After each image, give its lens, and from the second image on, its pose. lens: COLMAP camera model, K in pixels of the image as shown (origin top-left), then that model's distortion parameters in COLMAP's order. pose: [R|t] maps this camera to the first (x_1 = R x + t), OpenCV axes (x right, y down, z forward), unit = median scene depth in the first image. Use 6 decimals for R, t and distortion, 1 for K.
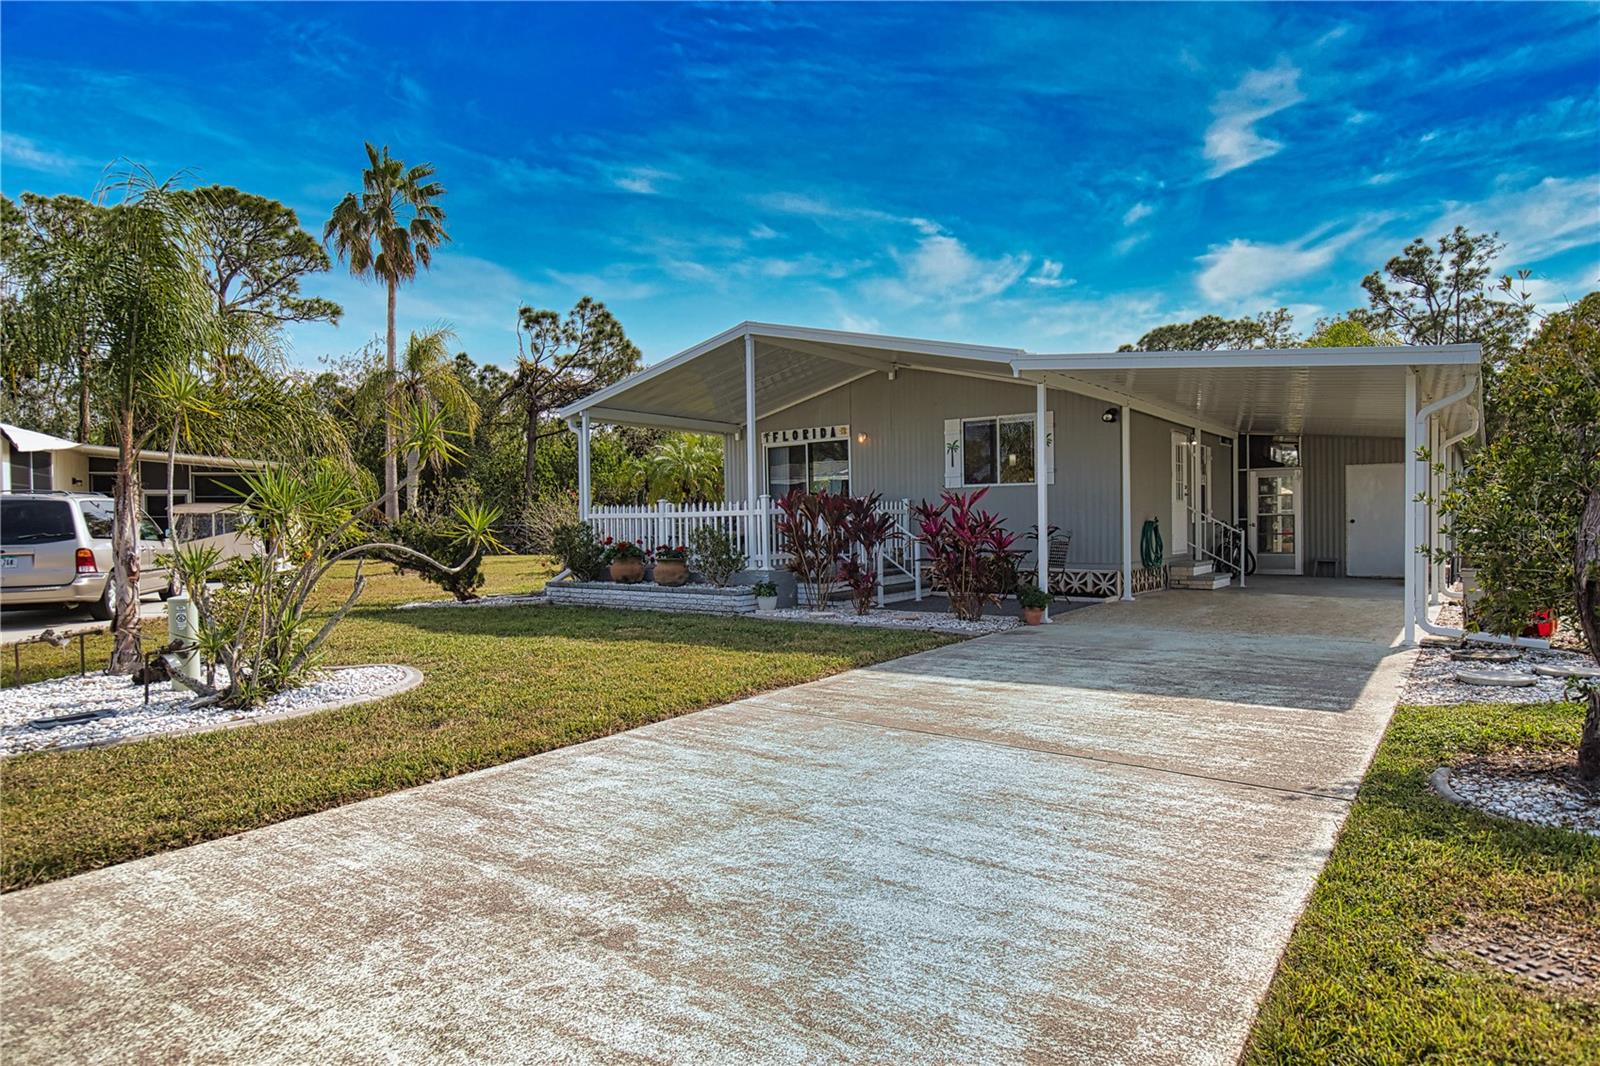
lens RADIAL K [[932.9, 0, 811.9], [0, 932.9, 544.4], [0, 0, 1]] dist [-0.009135, -0.000249]
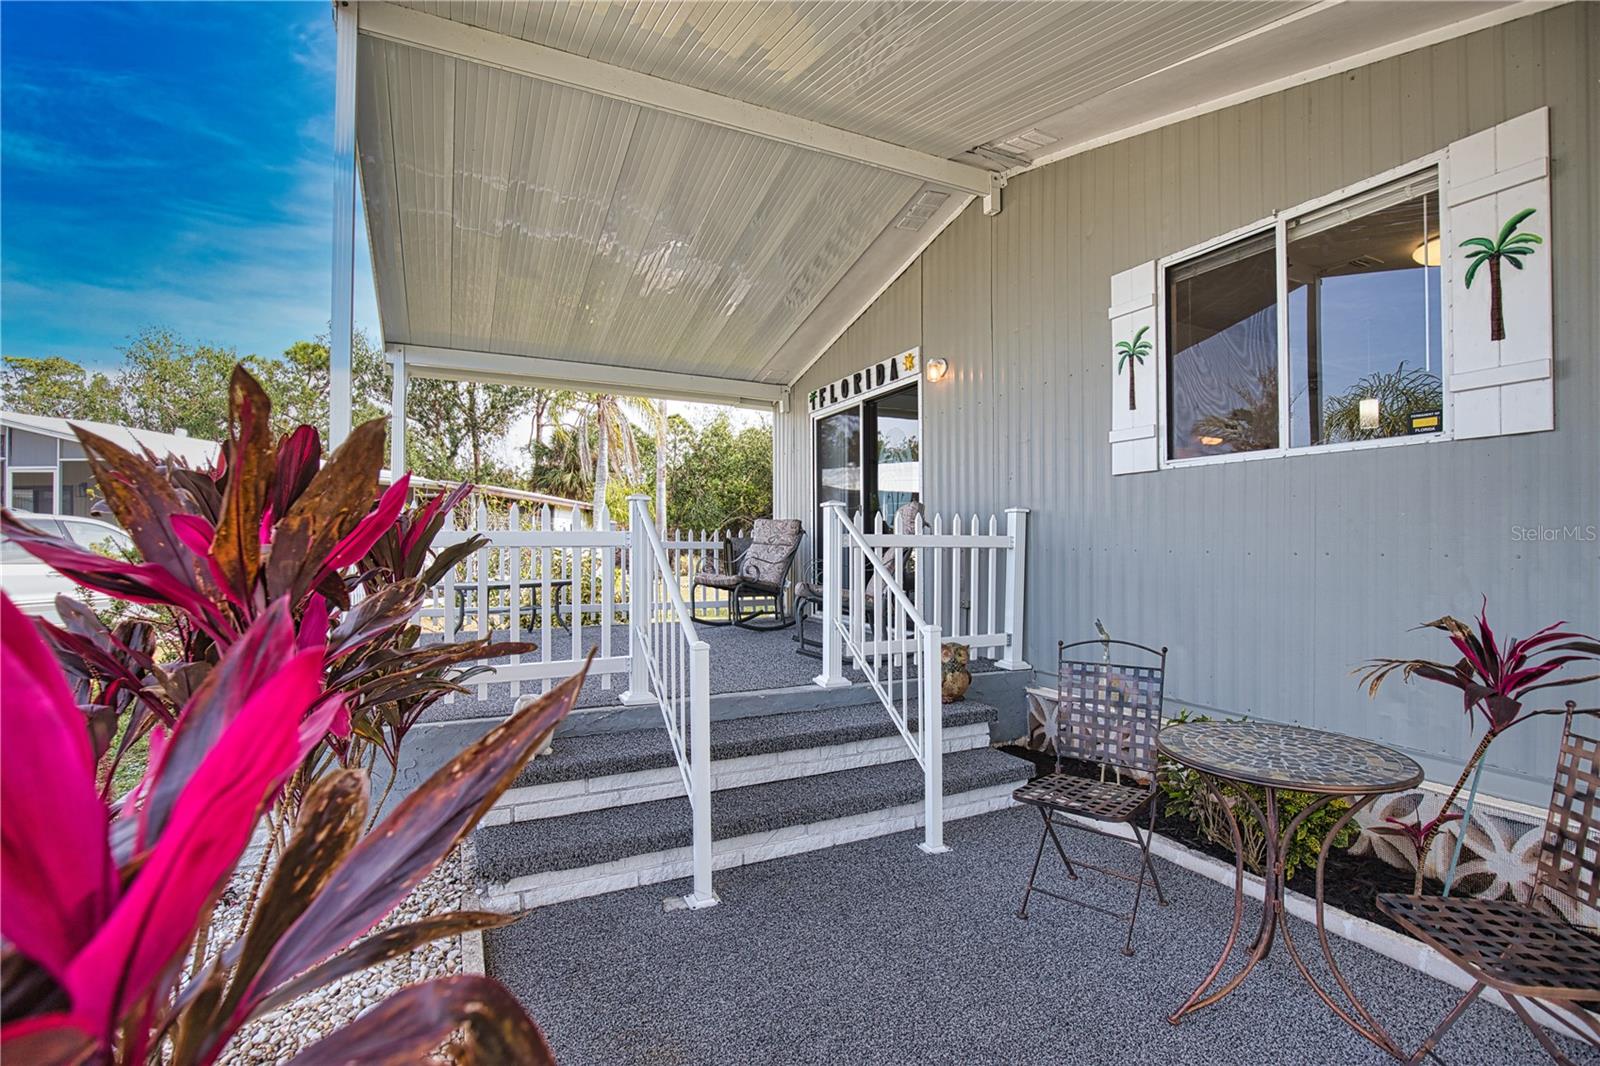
lens RADIAL K [[727.3, 0, 804.0], [0, 727.3, 544.5], [0, 0, 1]] dist [-0.034528, 0.005068]
pose [[0.882141, 0.017538, -0.470660, 0.157029], [-0.027685, 0.999509, -0.014645, -0.025809], [0.470172, 0.025949, 0.882193, 0.664401]]
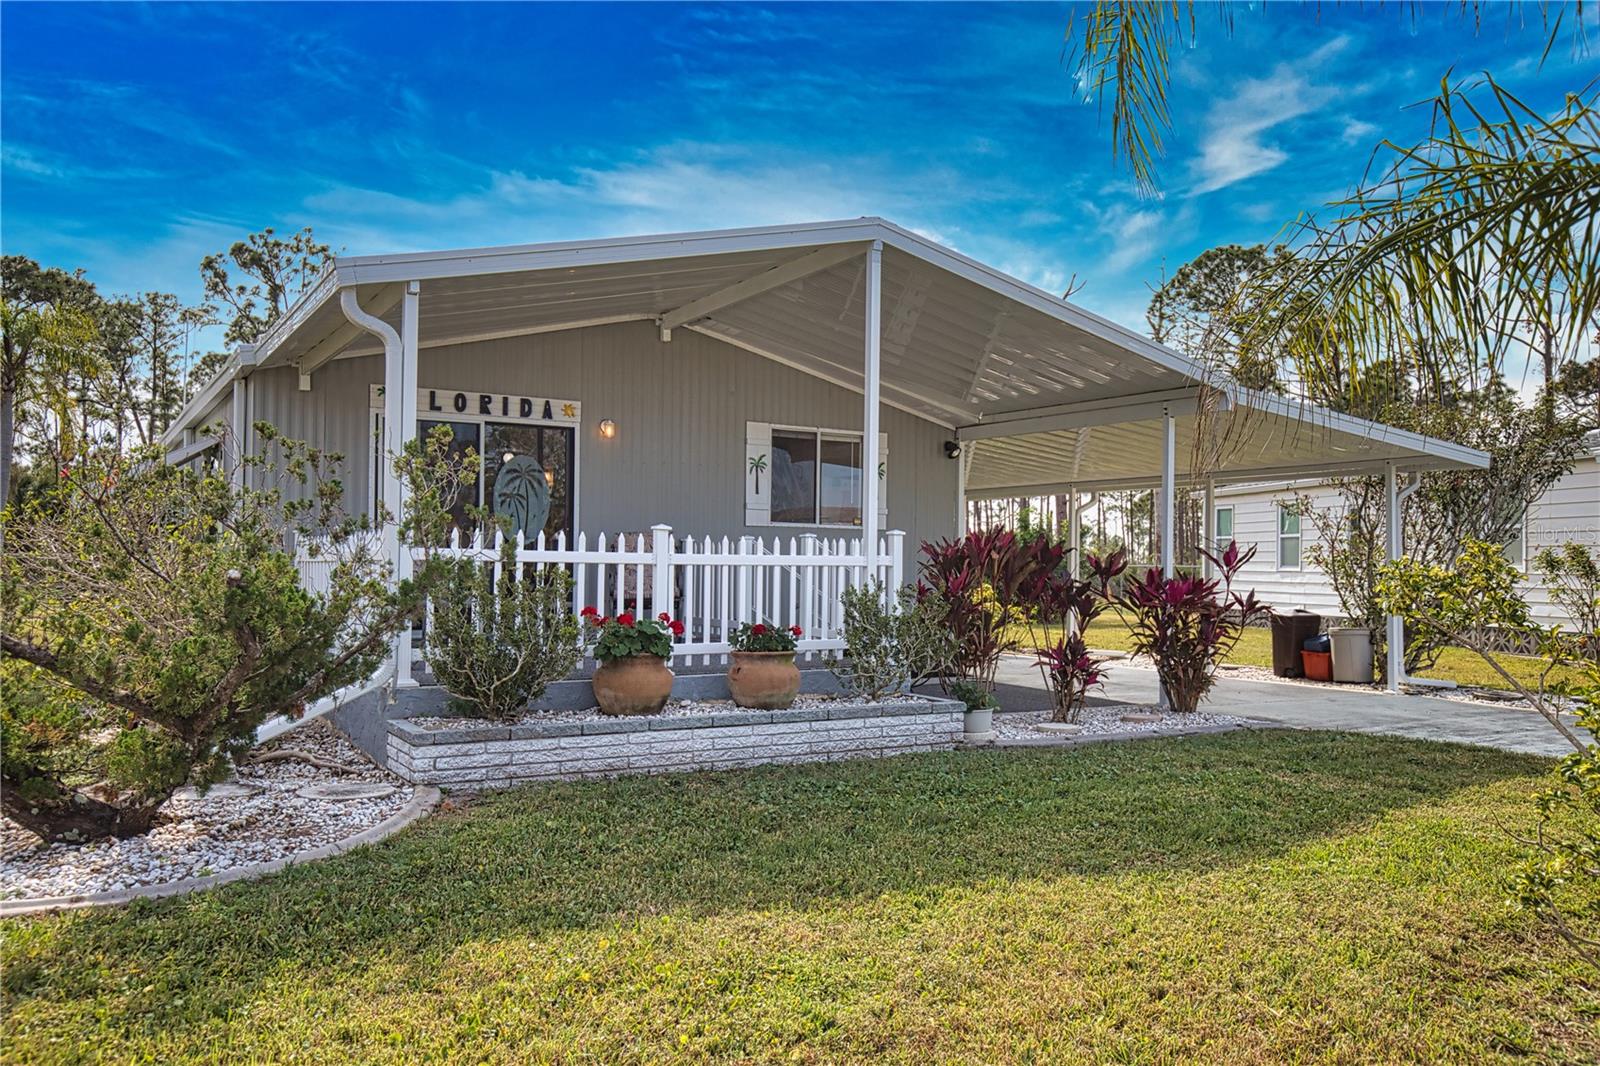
lens RADIAL K [[1209.0, 0, 803.5], [0, 1209.0, 546.9], [0, 0, 1]] dist [0.009637, 0.013909]
pose [[0.385439, 0.033517, 0.922124, -0.578415], [0.004289, 0.999264, -0.038114, -0.011944], [-0.922723, 0.018646, 0.385012, 0.592565]]
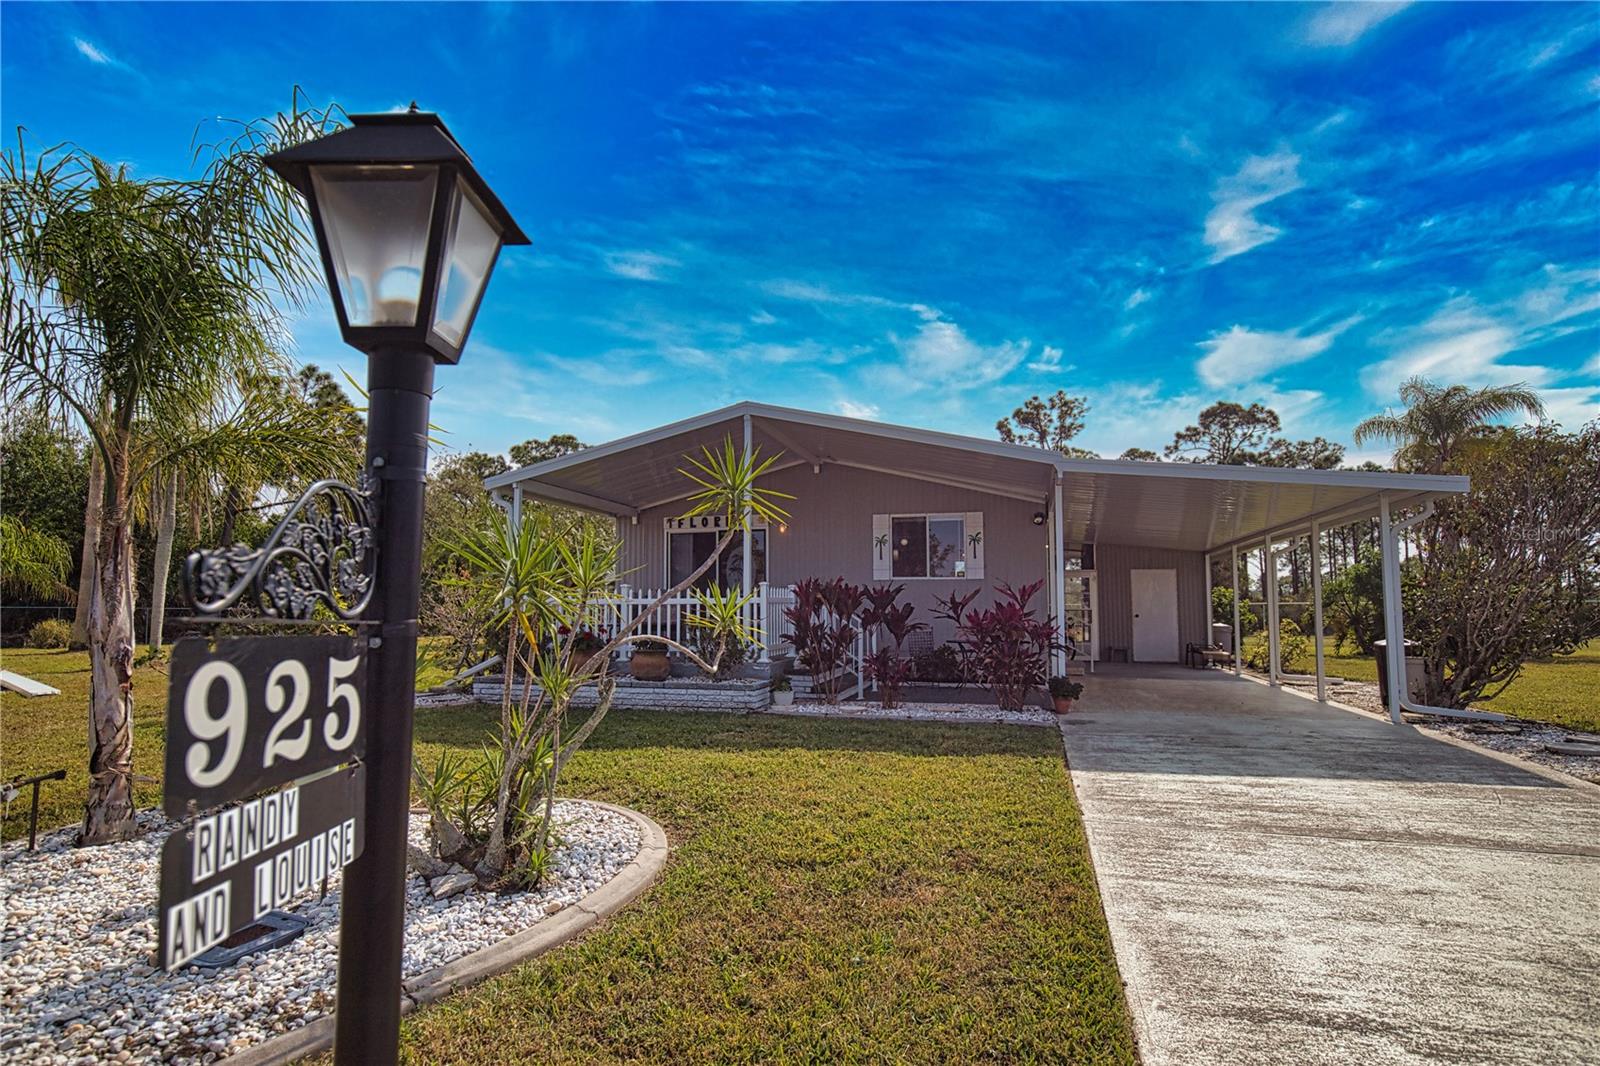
lens RADIAL K [[853.9, 0, 809.8], [0, 853.9, 543.3], [0, 0, 1]] dist [-0.018756, 0.002088]
pose [[0.930076, 0.042096, 0.364948, -0.251539], [-0.004178, 0.994561, -0.104073, -0.001718], [-0.367344, 0.095271, 0.925193, 0.134507]]
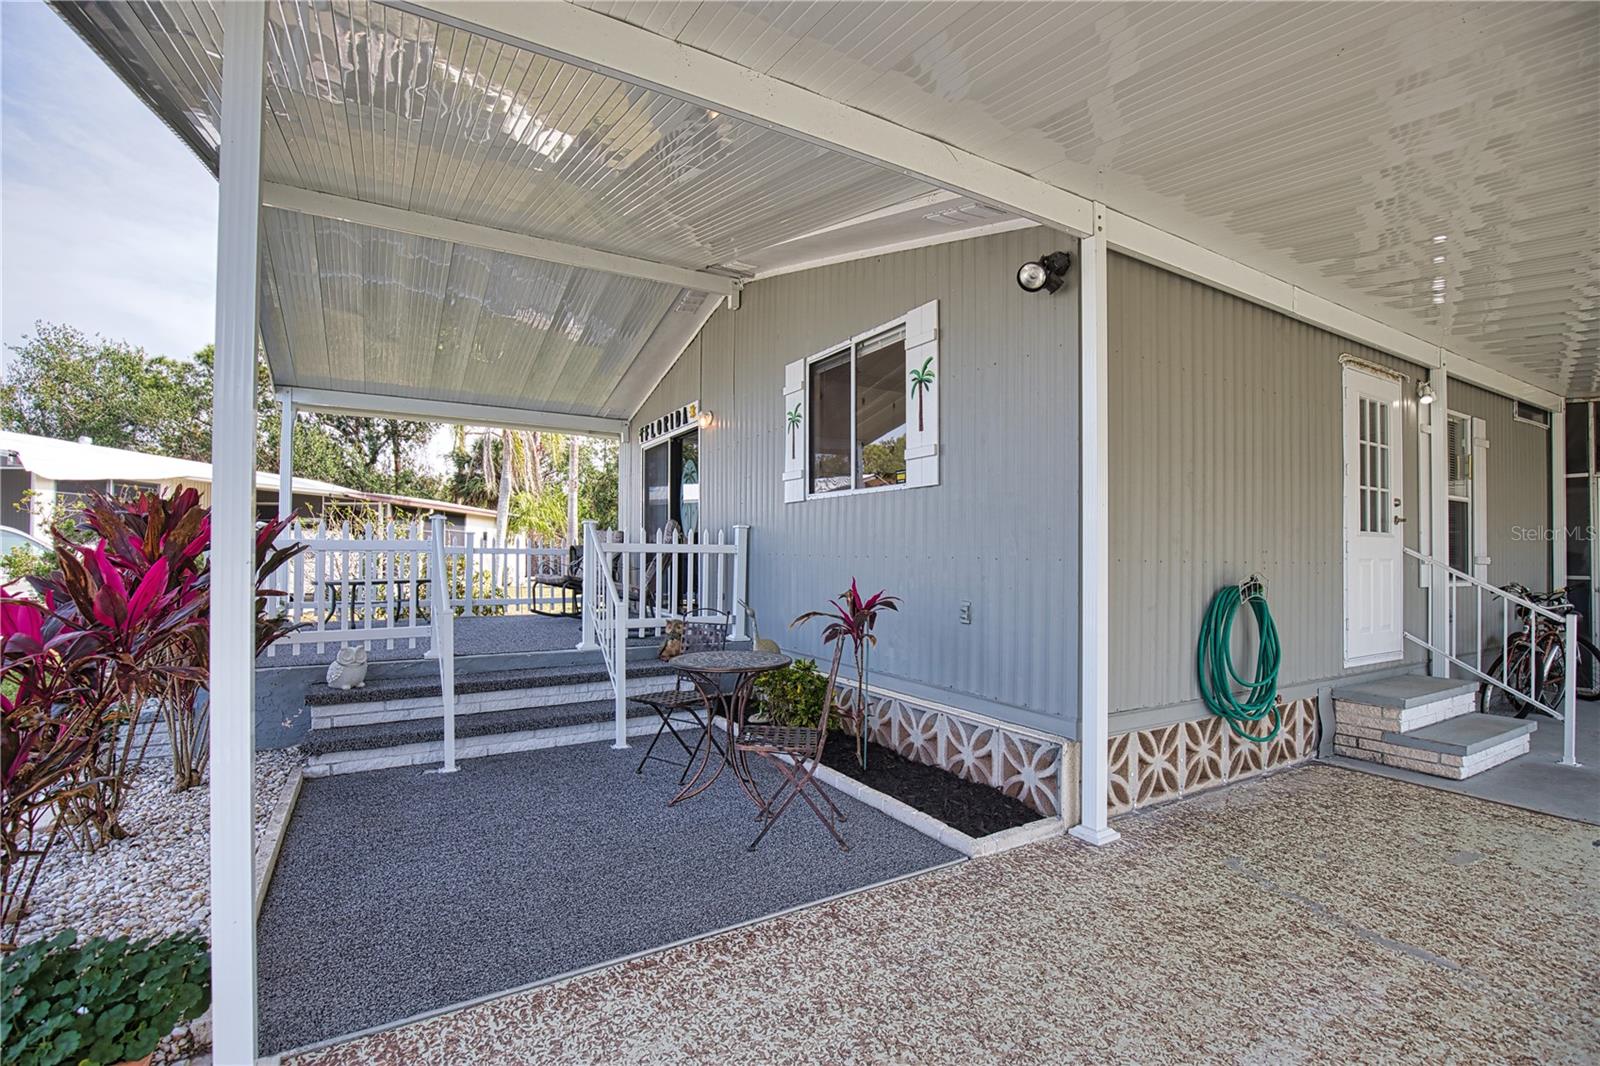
lens RADIAL K [[727.3, 0, 809.2], [0, 727.3, 544.0], [0, 0, 1]] dist [-0.034528, 0.005068]
pose [[0.918806, 0.015766, -0.394395, 0.286277], [-0.030023, 0.999099, -0.030004, -0.025354], [0.393566, 0.039409, 0.918451, 0.606438]]
